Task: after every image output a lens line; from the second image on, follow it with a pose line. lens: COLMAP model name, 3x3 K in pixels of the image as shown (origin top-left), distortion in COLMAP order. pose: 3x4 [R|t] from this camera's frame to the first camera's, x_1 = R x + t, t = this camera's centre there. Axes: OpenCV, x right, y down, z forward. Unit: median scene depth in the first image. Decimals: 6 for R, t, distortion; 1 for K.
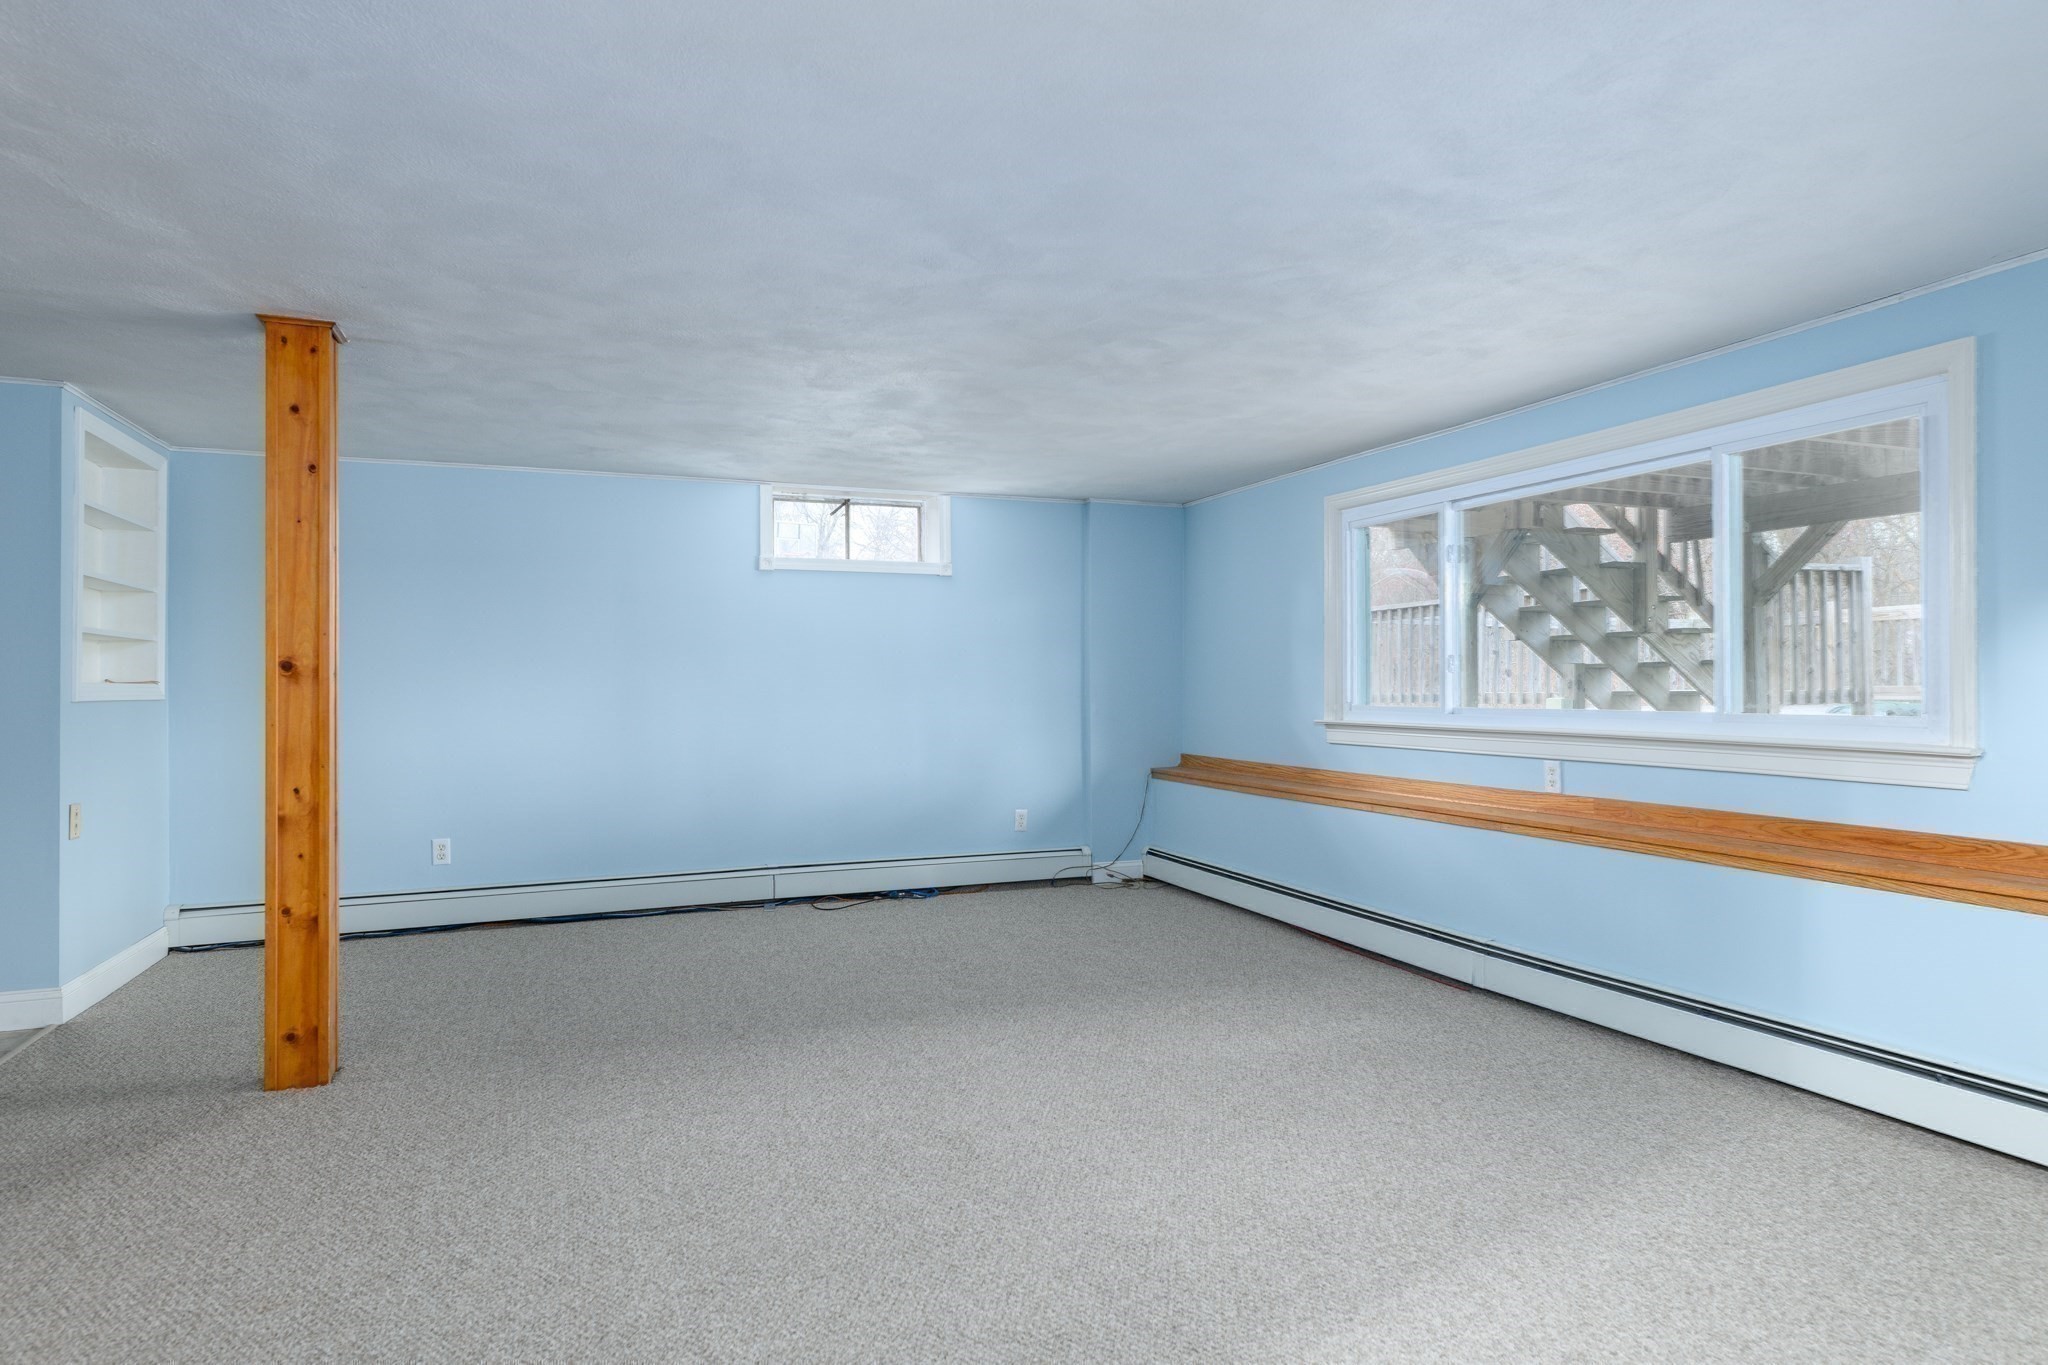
lens RADIAL K [[1059.0, 0, 1026.0], [0, 1059.0, 672.5], [0, 0, 1]] dist [0.000810, -0.001183]
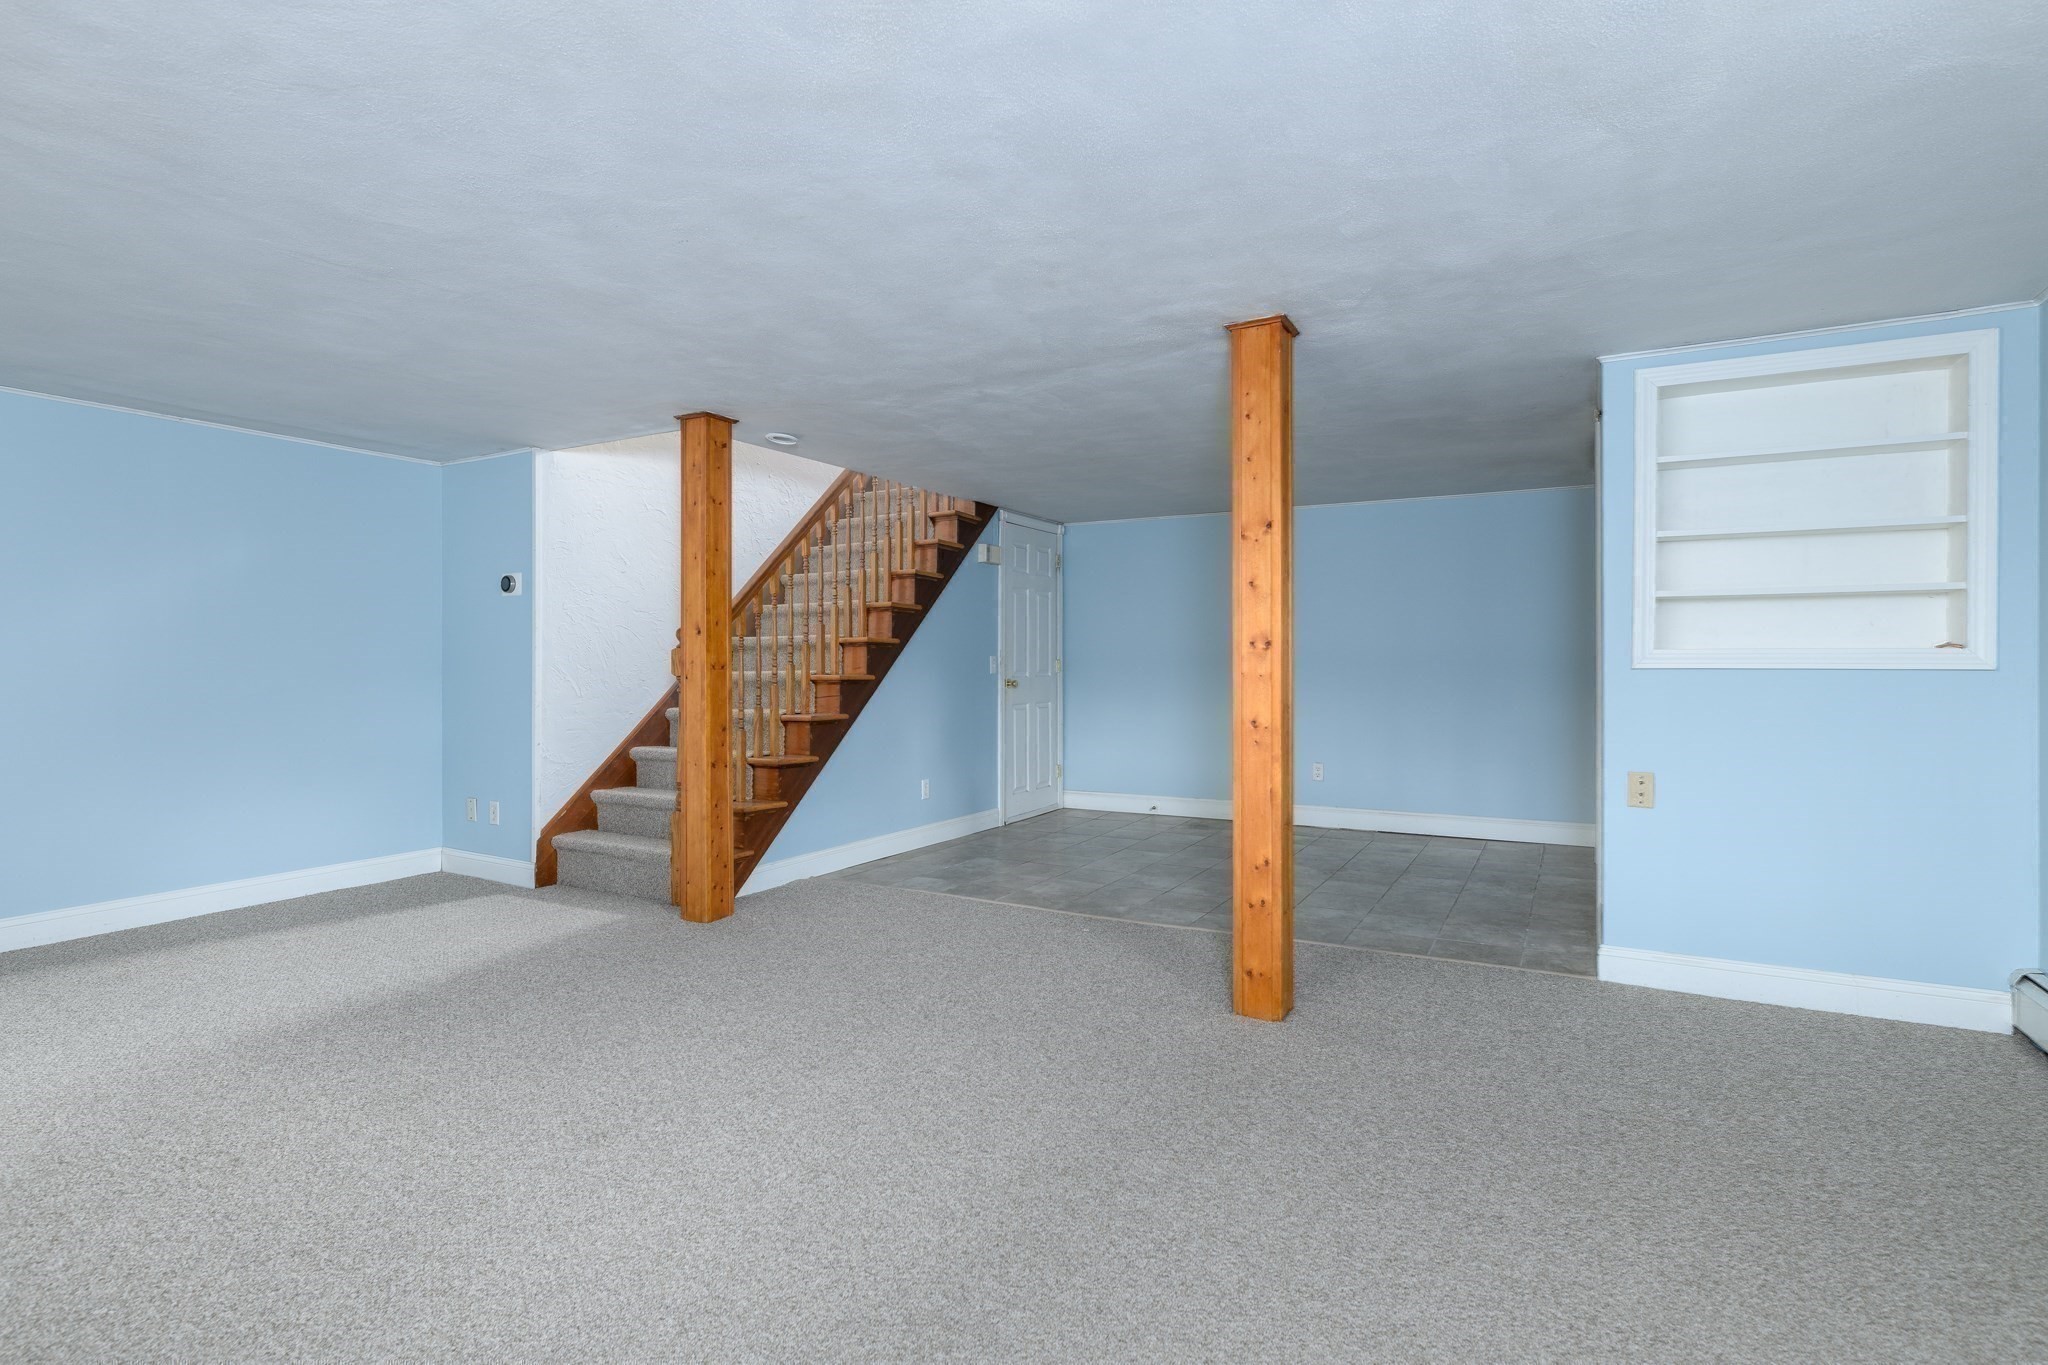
lens RADIAL K [[990.9, 0, 1024.0], [0, 990.9, 682.5], [0, 0, 1]] dist [-0.002634, -0.000432]
pose [[-0.817343, 0.029306, -0.575405, 0.071983], [0.016281, 0.999482, 0.027778, 0.013535], [0.575921, 0.013336, -0.817397, 1.276532]]
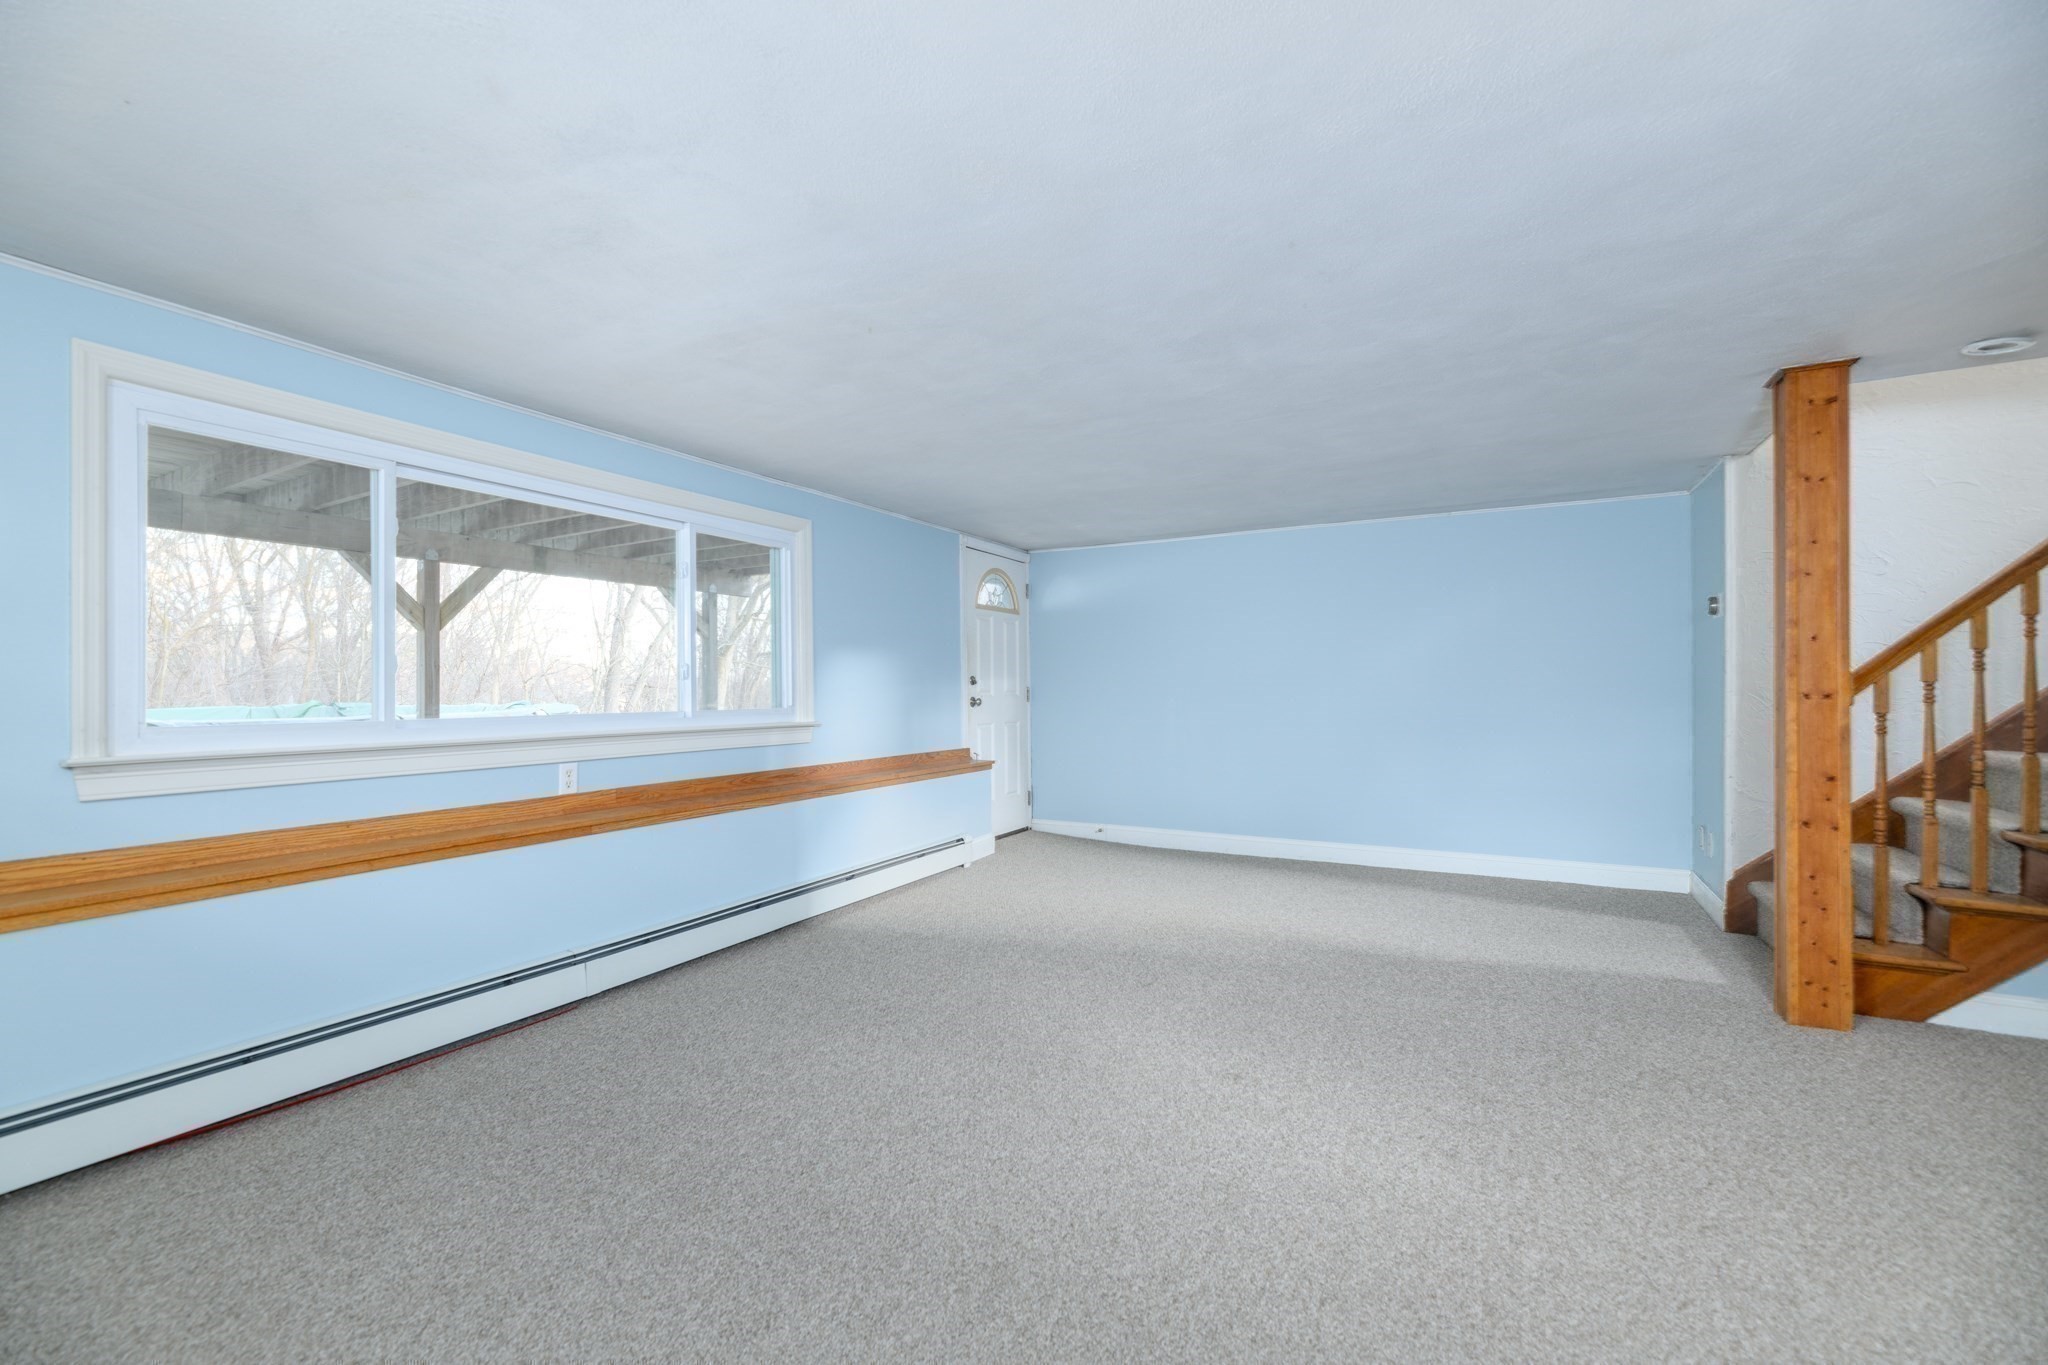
lens RADIAL K [[833.5, 0, 1015.0], [0, 833.5, 686.6], [0, 0, 1]] dist [0.000718, 0.000143]
pose [[-0.599845, 0.018075, 0.799912, -0.435068], [0.004941, 0.999809, -0.018887, 0.024879], [-0.800101, -0.007377, -0.599820, 1.145099]]
